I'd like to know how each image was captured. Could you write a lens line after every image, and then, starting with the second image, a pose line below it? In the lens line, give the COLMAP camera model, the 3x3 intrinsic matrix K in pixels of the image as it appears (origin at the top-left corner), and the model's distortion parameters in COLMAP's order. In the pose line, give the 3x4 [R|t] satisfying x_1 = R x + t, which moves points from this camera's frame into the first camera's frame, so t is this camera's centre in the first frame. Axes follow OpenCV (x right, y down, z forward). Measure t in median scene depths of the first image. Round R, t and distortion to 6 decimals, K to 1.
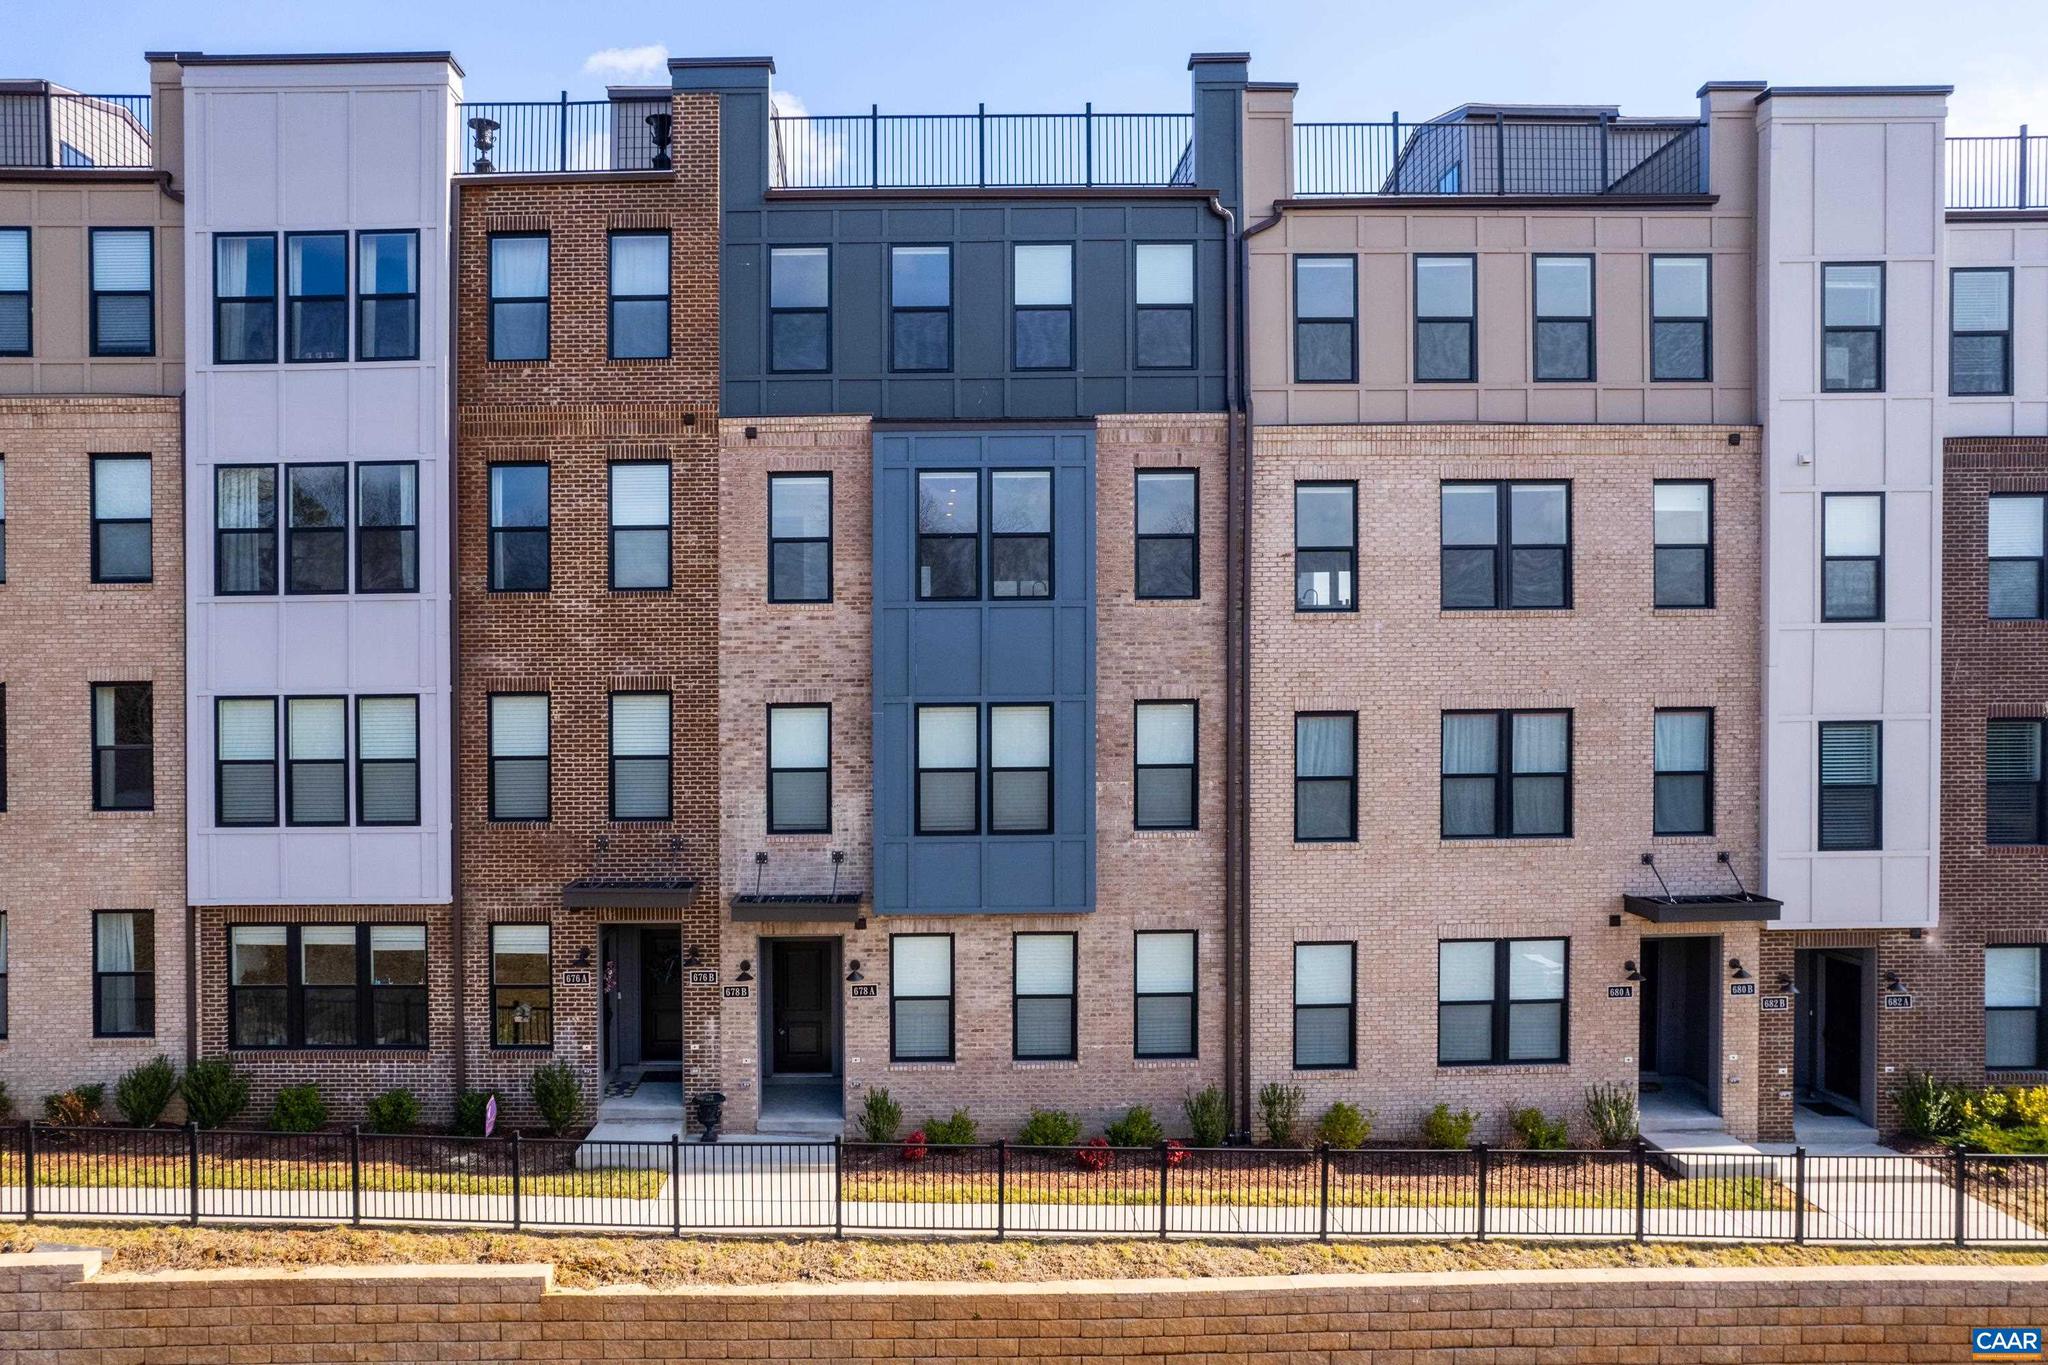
lens RADIAL K [[1357.2, 0, 941.4], [0, 1357.2, 723.7], [0, 0, 1]] dist [-0.062345, 0.045788]
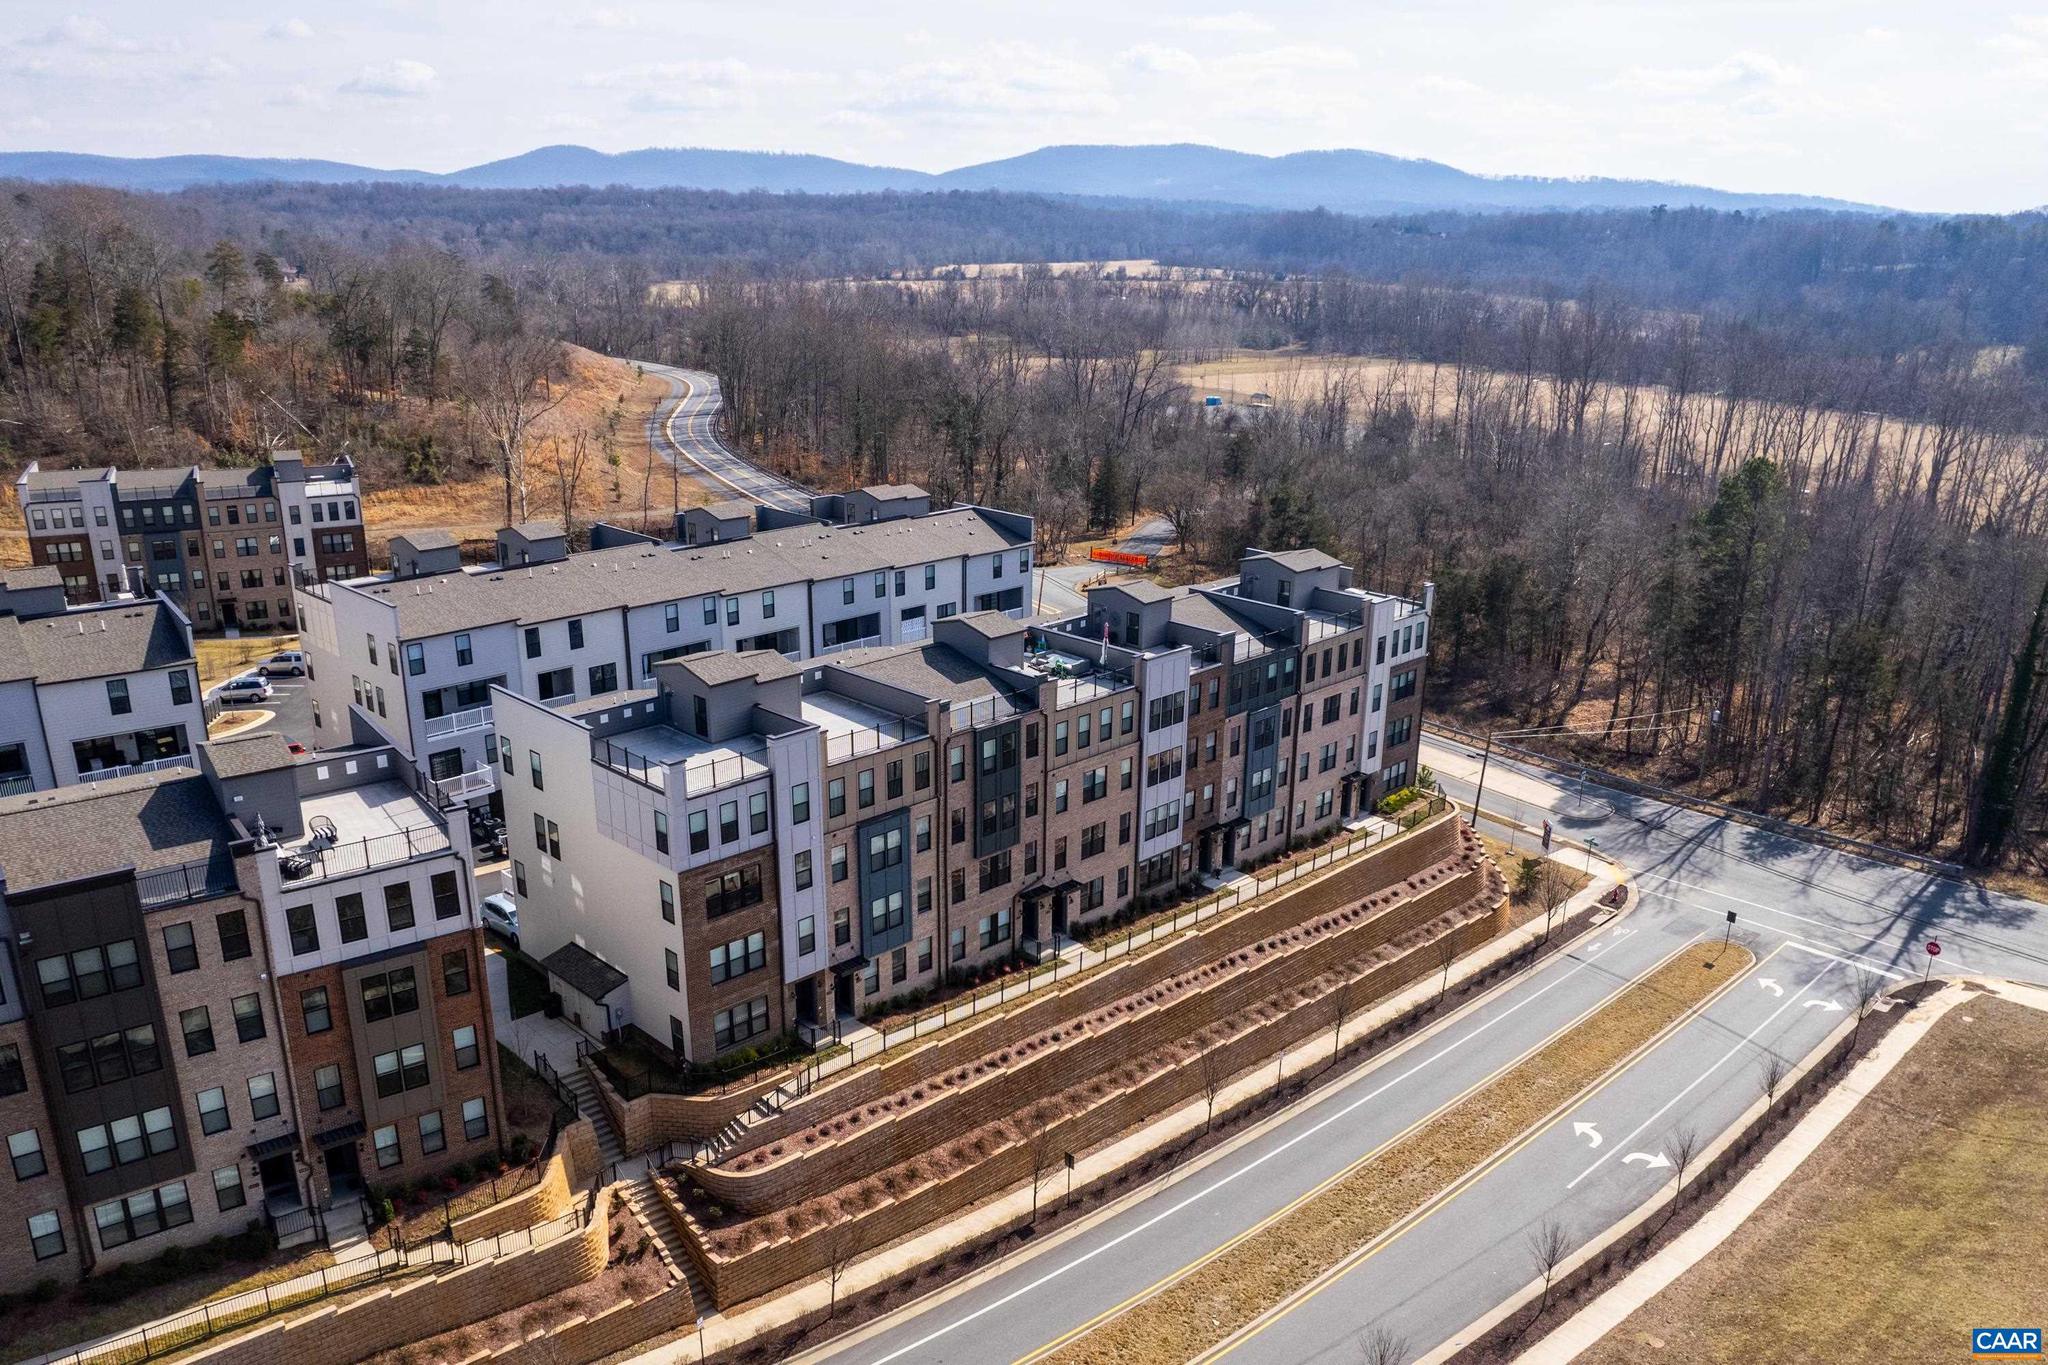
lens RADIAL K [[1619.5, 0, 1033.5], [0, 1619.5, 767.7], [0, 0, 1]] dist [-0.033298, -0.002992]
pose [[0.700370, -0.225186, 0.677328, -3.997586], [-0.011916, 0.945110, 0.326534, -1.707859], [-0.713681, -0.236766, 0.659243, -1.908452]]
